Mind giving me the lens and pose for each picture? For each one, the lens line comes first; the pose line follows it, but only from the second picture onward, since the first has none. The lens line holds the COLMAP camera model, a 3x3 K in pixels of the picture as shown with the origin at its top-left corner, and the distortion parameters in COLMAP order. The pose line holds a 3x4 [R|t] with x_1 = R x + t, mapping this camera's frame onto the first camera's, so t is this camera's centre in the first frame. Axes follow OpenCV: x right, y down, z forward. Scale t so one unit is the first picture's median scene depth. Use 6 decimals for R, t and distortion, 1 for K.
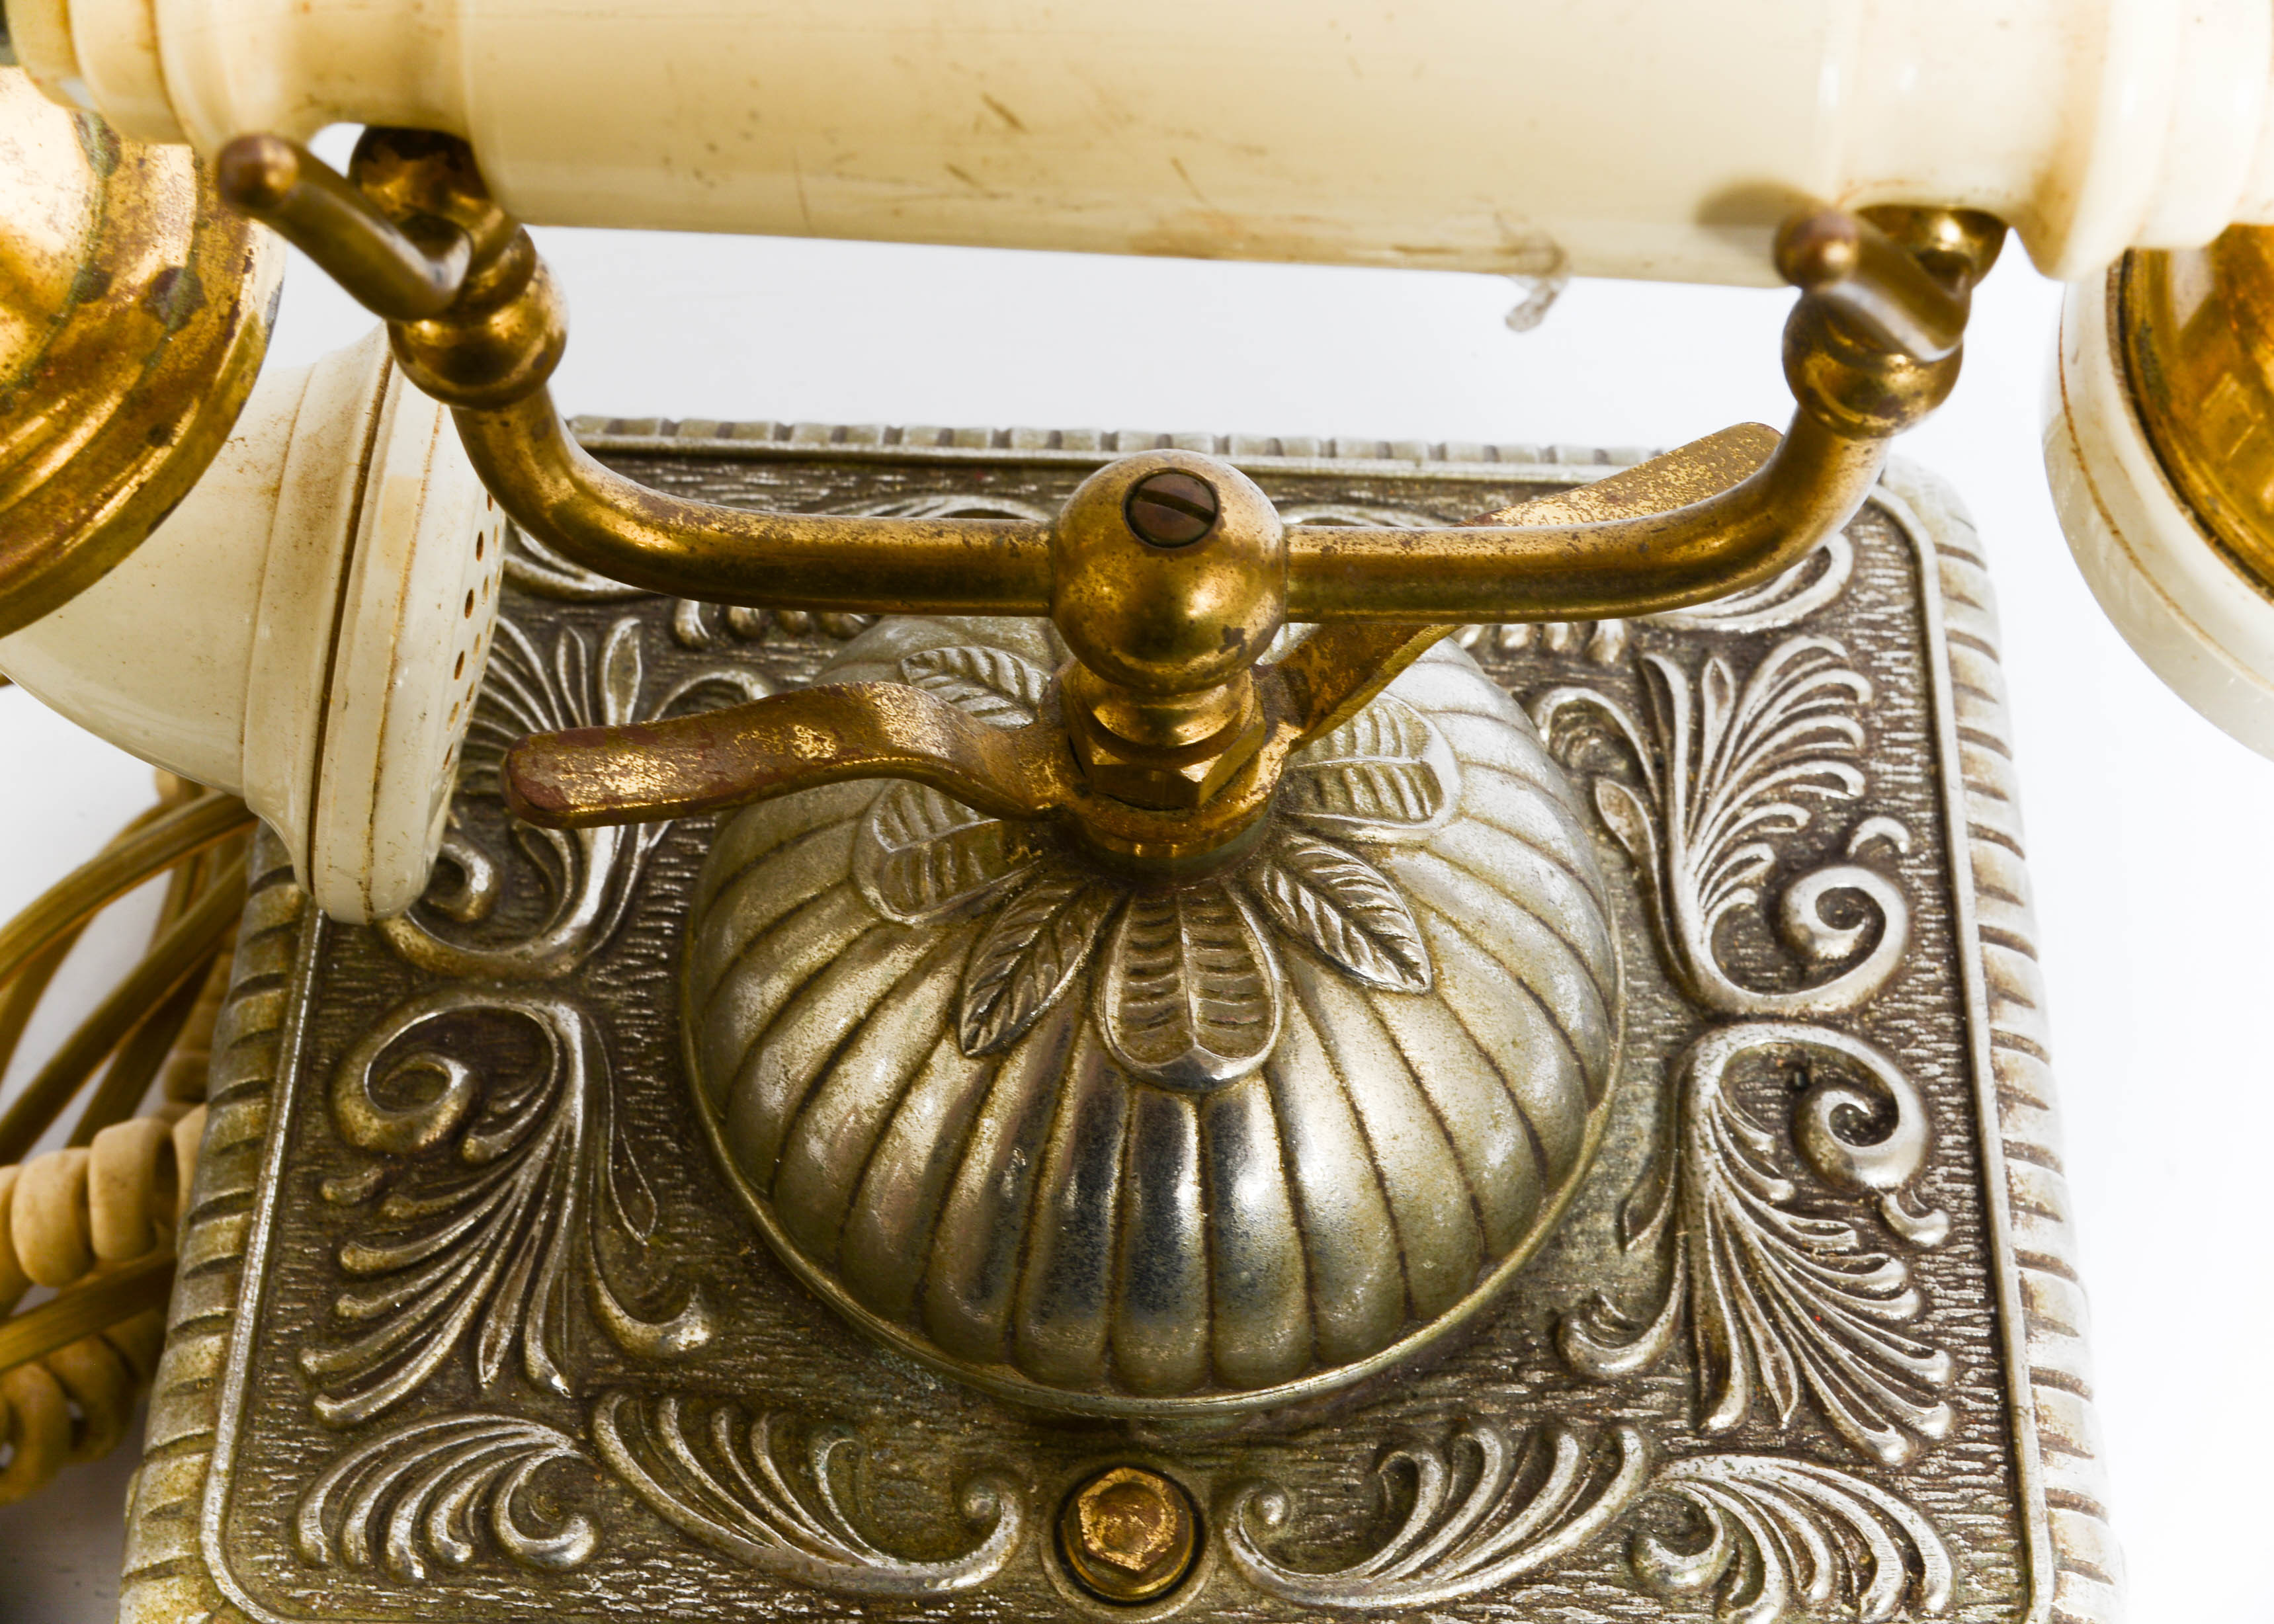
lens RADIAL K [[3591.8, 0, 1123.1], [0, 3591.8, 810.7], [0, 0, 1]] dist [0.003324, 0.000000]
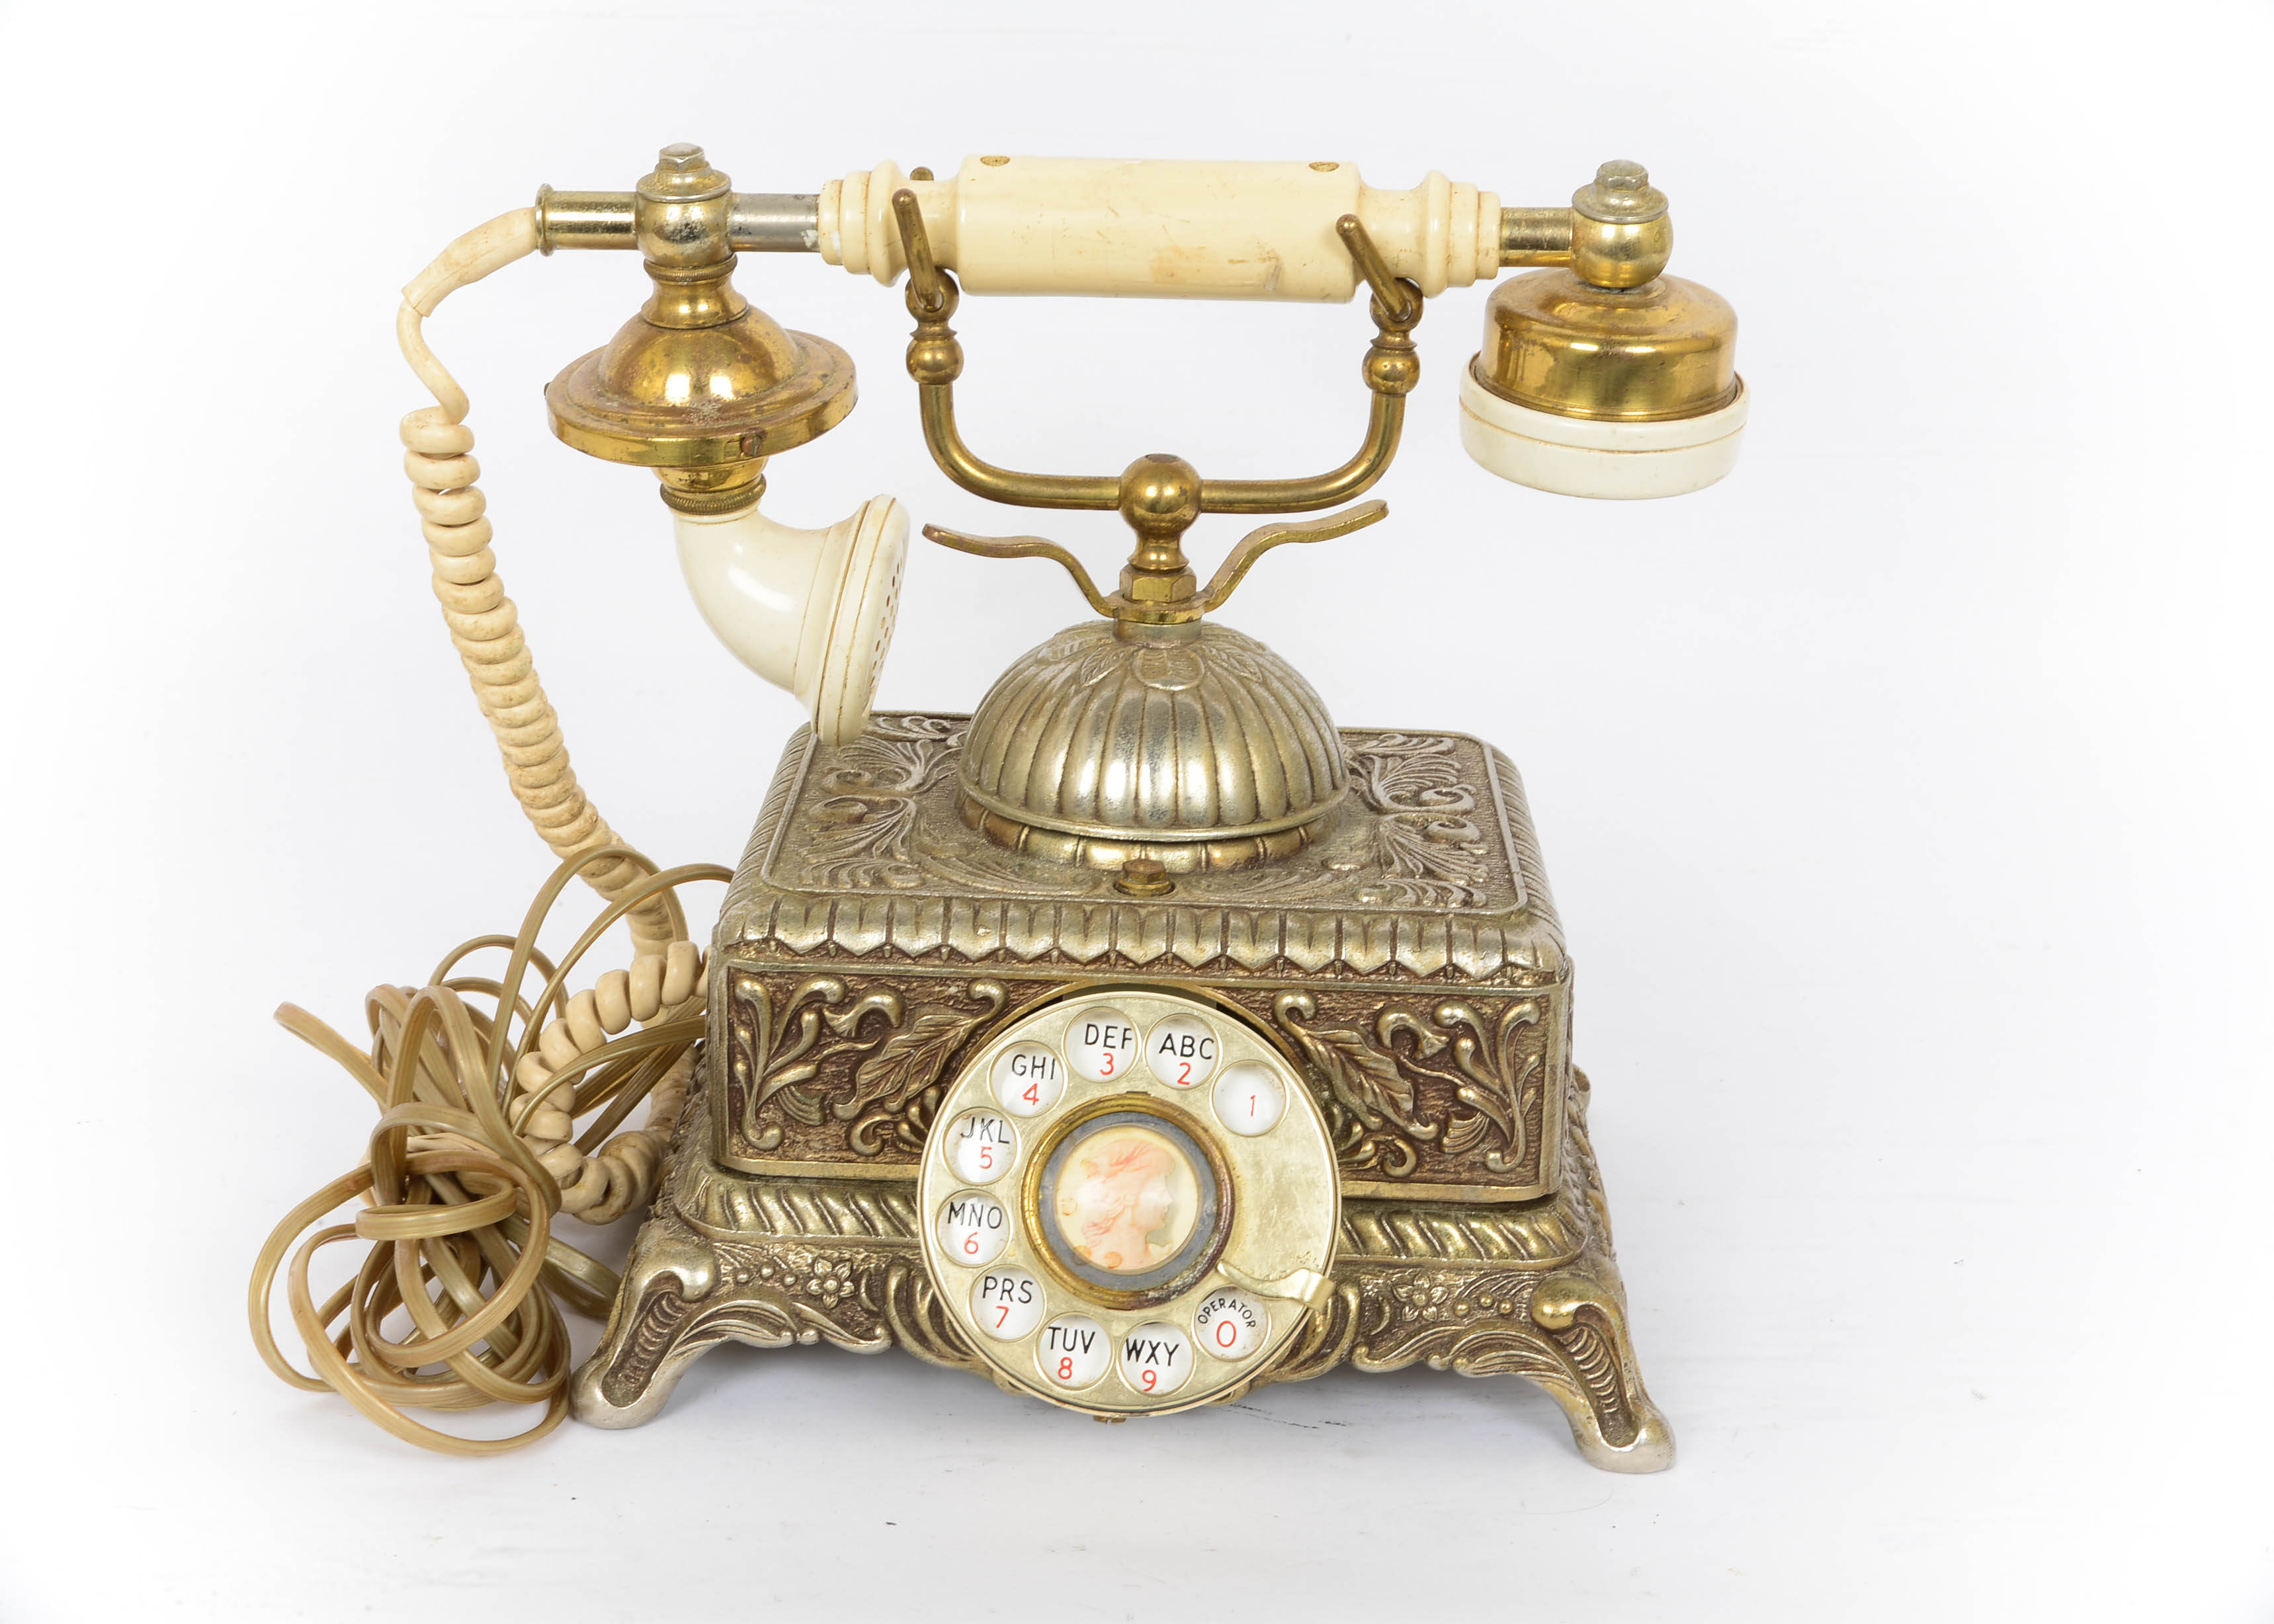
lens RADIAL K [[3591.8, 0, 1134.6], [0, 3591.8, 799.9], [0, 0, 1]] dist [0.003324, 0.000000]
pose [[0.999914, 0.010718, 0.007613, -0.022292], [-0.003186, 0.759390, -0.650628, 1.637457], [-0.012755, 0.650548, 0.759358, -0.821157]]
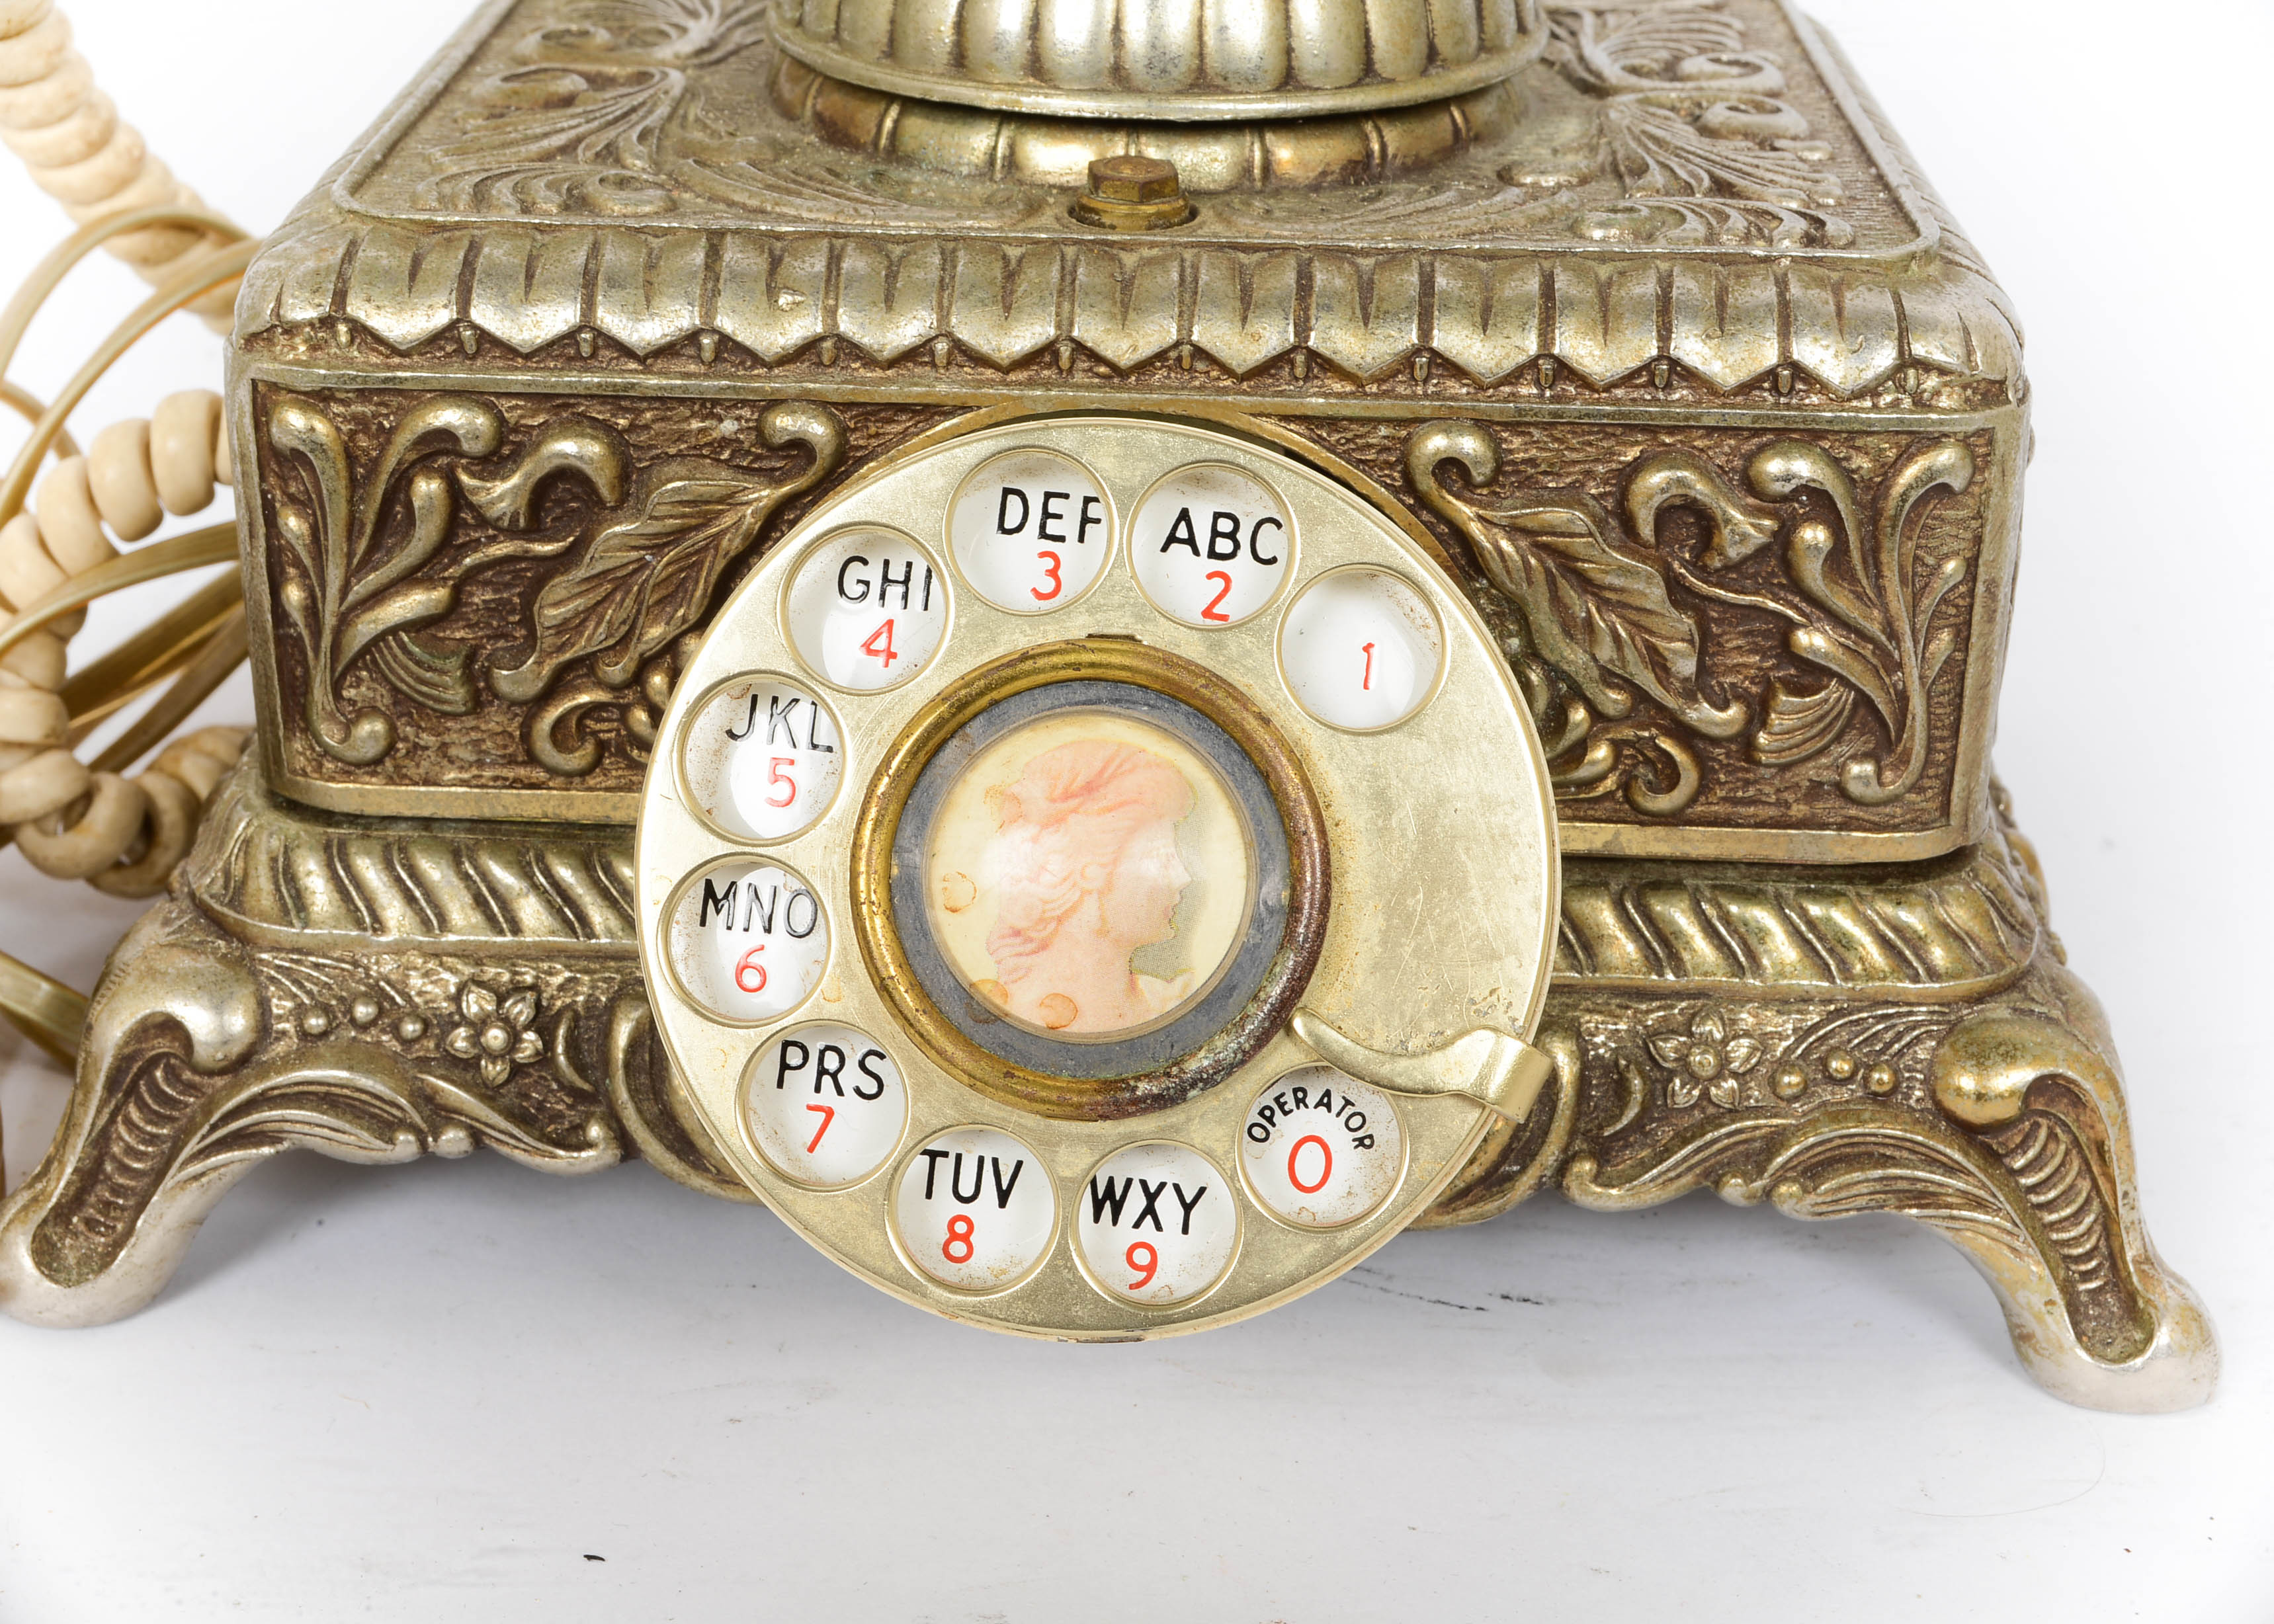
lens RADIAL K [[3591.8, 0, 1129.6], [0, 3591.8, 818.5], [0, 0, 1]] dist [0.003324, 0.000000]
pose [[0.999972, 0.005481, -0.005069, 0.007272], [-0.007371, 0.832360, -0.554187, 0.951865], [0.001182, 0.554209, 0.832377, 0.142162]]
